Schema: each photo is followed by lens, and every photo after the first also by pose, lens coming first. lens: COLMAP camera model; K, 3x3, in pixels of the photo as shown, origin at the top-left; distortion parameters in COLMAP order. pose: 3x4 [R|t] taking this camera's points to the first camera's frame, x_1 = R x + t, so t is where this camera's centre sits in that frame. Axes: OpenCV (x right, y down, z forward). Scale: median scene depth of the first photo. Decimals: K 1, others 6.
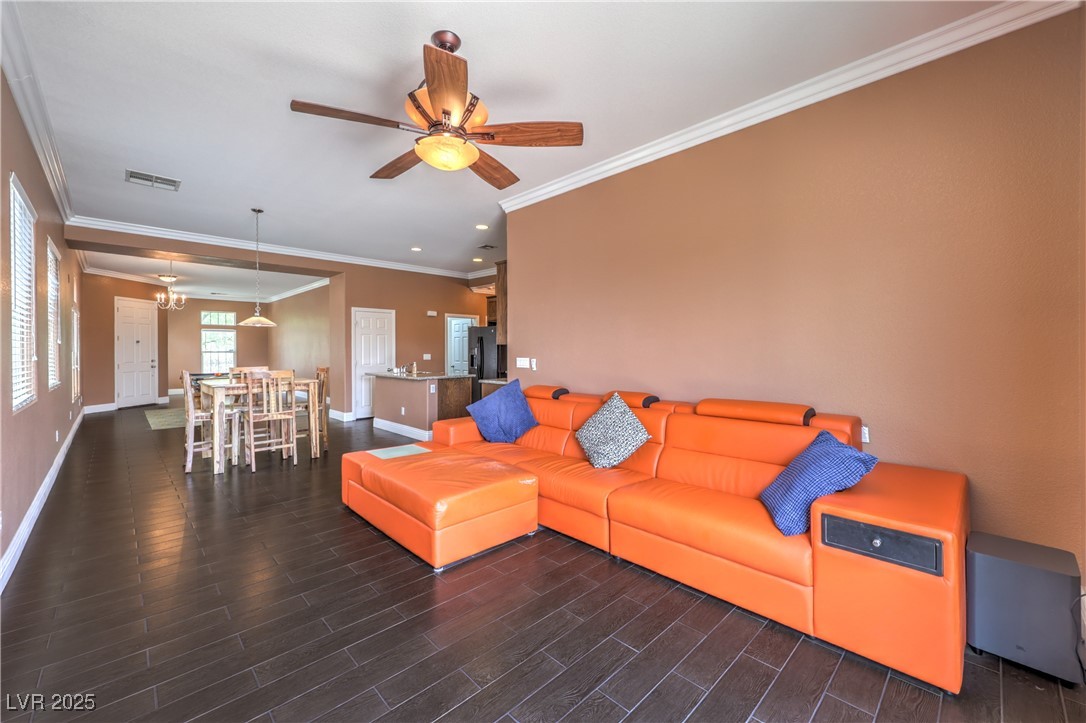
lens RADIAL K [[437.2, 0, 545.5], [0, 437.2, 354.3], [0, 0, 1]] dist [0.002164, 0.000537]
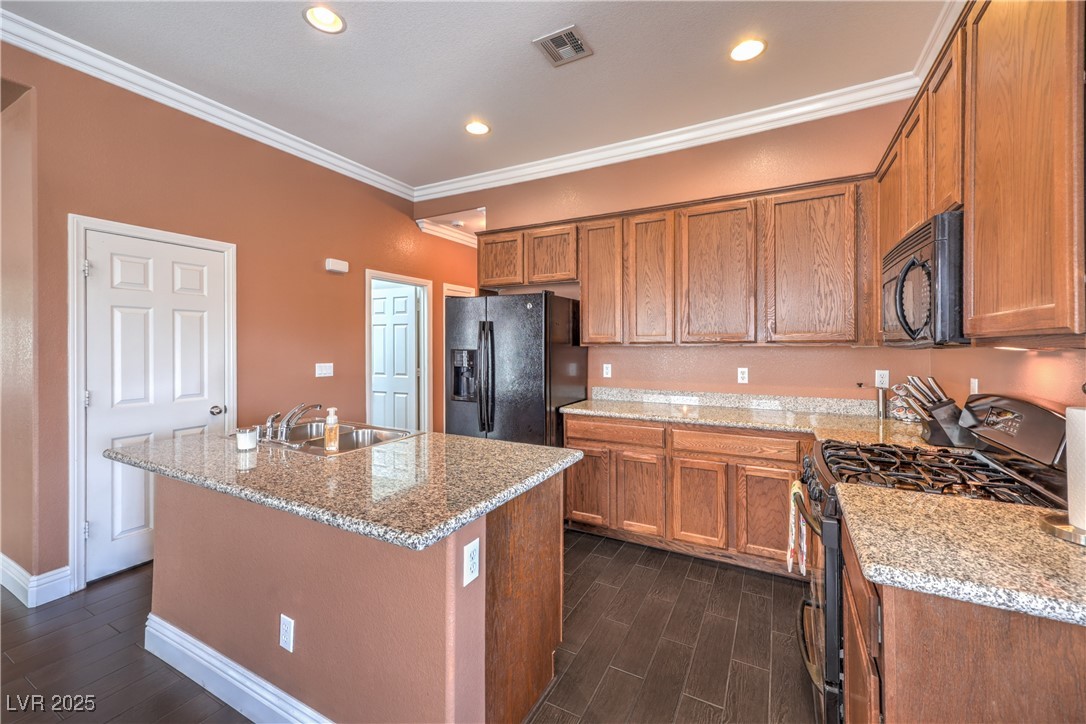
lens RADIAL K [[441.9, 0, 539.9], [0, 441.9, 344.8], [0, 0, 1]] dist [0.006726, 0.000150]
pose [[0.957576, 0.003111, 0.288166, -0.208807], [-0.000389, 0.999955, -0.009504, -0.014670], [-0.288182, 0.008989, 0.957533, 0.578442]]
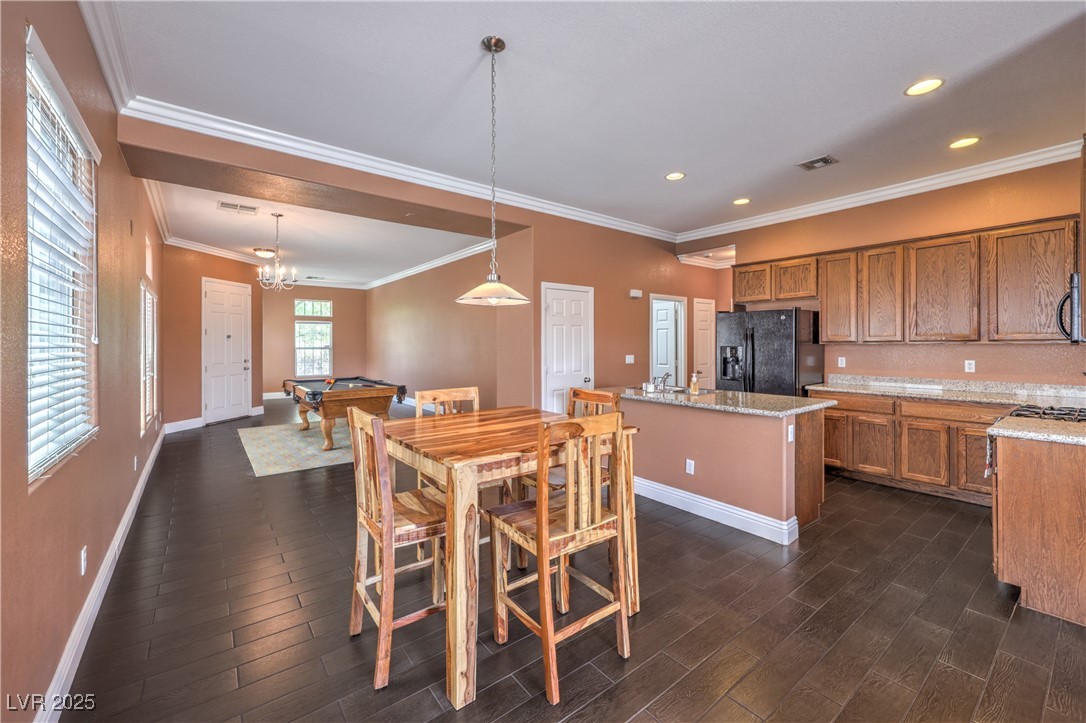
lens RADIAL K [[438.0, 0, 539.2], [0, 438.0, 345.5], [0, 0, 1]] dist [0.007401, 0.000286]
pose [[0.992799, 0.001074, -0.119783, -0.347833], [-0.001592, 0.999990, -0.004231, -0.012399], [0.119778, 0.004391, 0.992791, 0.350224]]
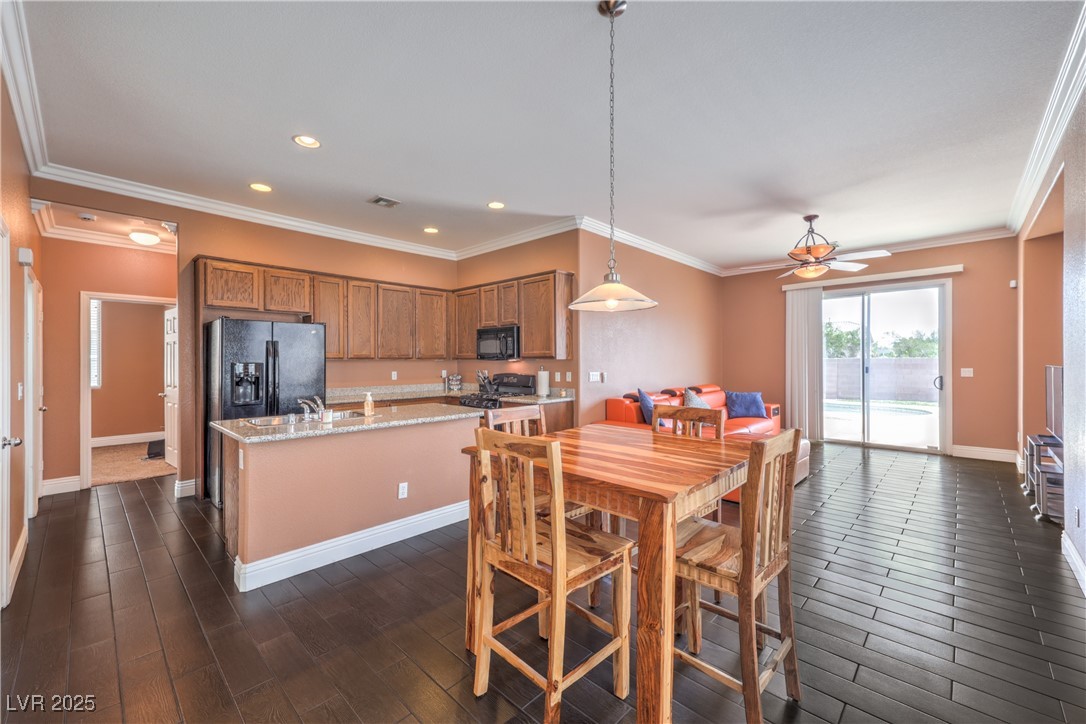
lens RADIAL K [[436.0, 0, 547.1], [0, 436.0, 356.7], [0, 0, 1]] dist [0.016930, -0.000097]
pose [[-0.037105, 0.013022, 0.999227, -0.646156], [0.012167, 0.999847, -0.012578, -0.010671], [-0.999237, 0.011691, -0.037258, 0.668452]]
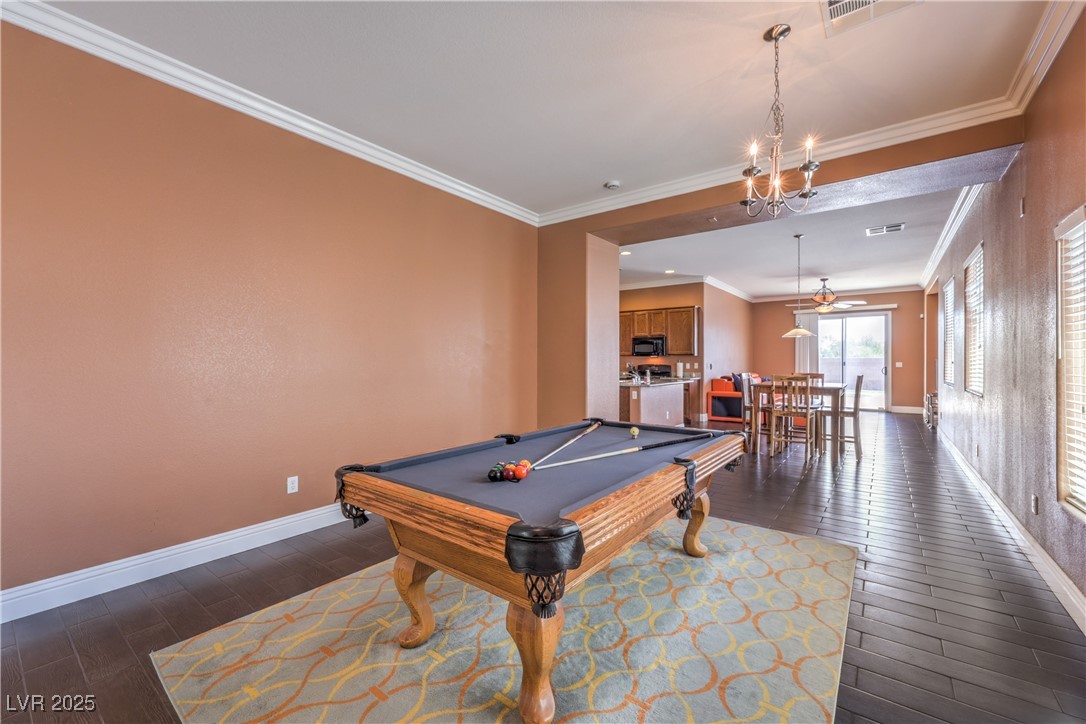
lens RADIAL K [[445.3, 0, 543.6], [0, 445.3, 356.7], [0, 0, 1]] dist [0.000666, 0.000241]
pose [[-0.138443, 0.013056, 0.990284, -1.069564], [0.008130, 0.999894, -0.012046, -0.002193], [-0.990337, 0.006383, -0.138534, 1.137591]]
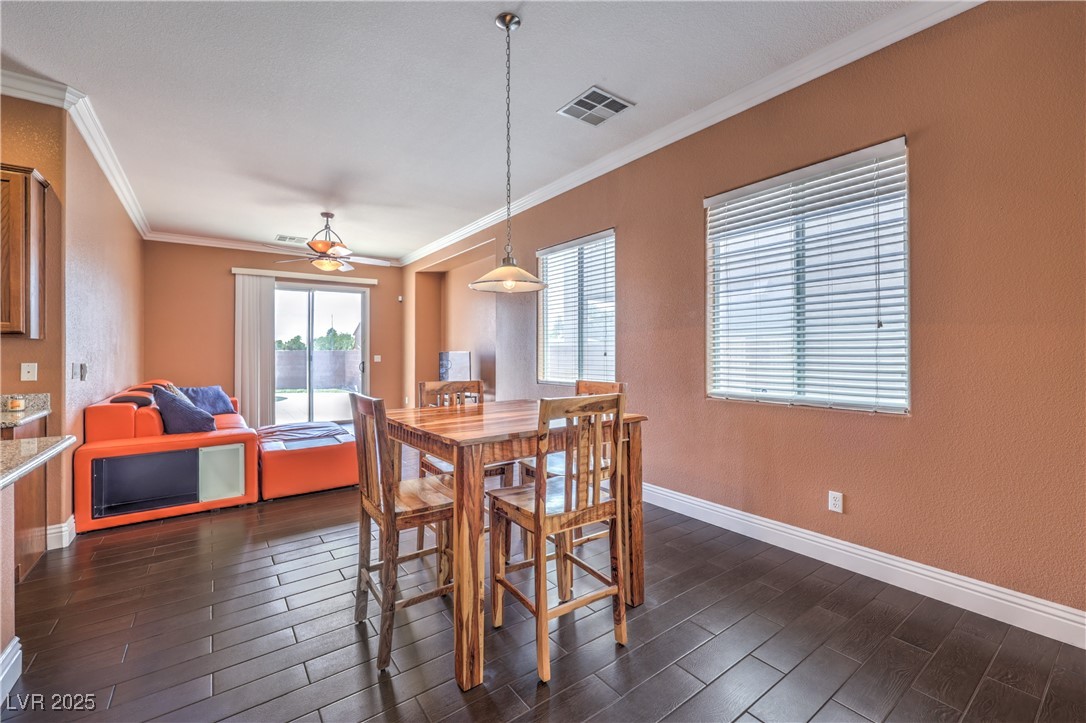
lens RADIAL K [[448.6, 0, 546.2], [0, 448.6, 351.4], [0, 0, 1]] dist [-0.000249, -0.000165]
pose [[-0.990530, 0.011298, 0.136830, -0.469545], [0.012140, 0.999912, 0.005323, -0.002635], [-0.136758, 0.006933, -0.990580, 0.895903]]
